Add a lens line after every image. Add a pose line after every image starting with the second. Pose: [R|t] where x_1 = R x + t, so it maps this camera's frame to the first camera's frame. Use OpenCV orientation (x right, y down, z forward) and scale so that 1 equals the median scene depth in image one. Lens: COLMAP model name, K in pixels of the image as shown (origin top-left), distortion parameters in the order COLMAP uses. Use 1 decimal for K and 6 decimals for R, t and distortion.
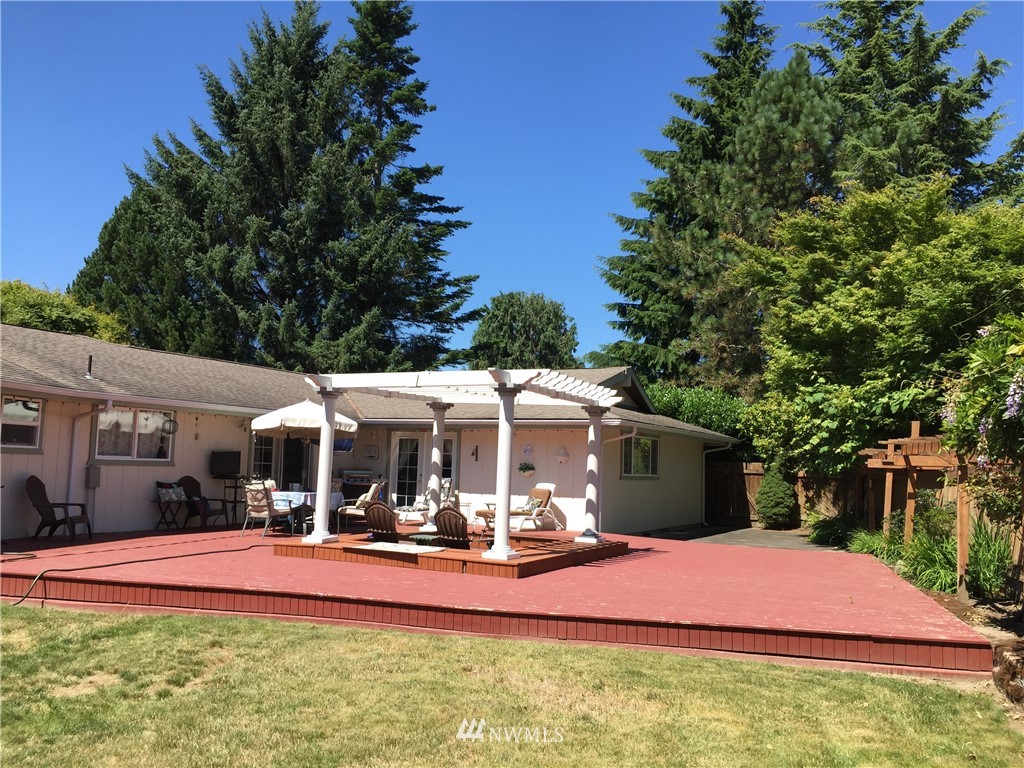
lens RADIAL K [[881.0, 0, 504.8], [0, 881.0, 384.5], [0, 0, 1]] dist [0.071060, -0.086368]
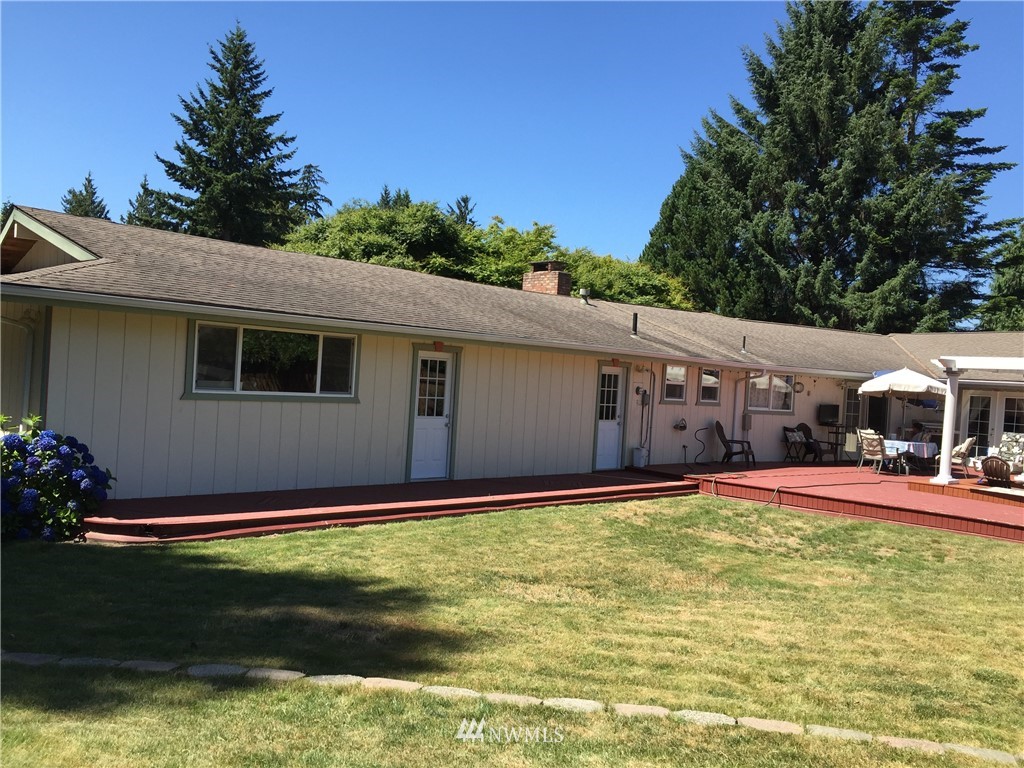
lens RADIAL K [[881.0, 0, 501.0], [0, 881.0, 388.5], [0, 0, 1]] dist [0.071060, -0.086368]
pose [[0.868418, 0.028898, -0.494990, -0.041423], [0.013651, 0.996528, 0.082128, -0.028019], [0.495644, -0.078079, 0.865009, -0.162332]]
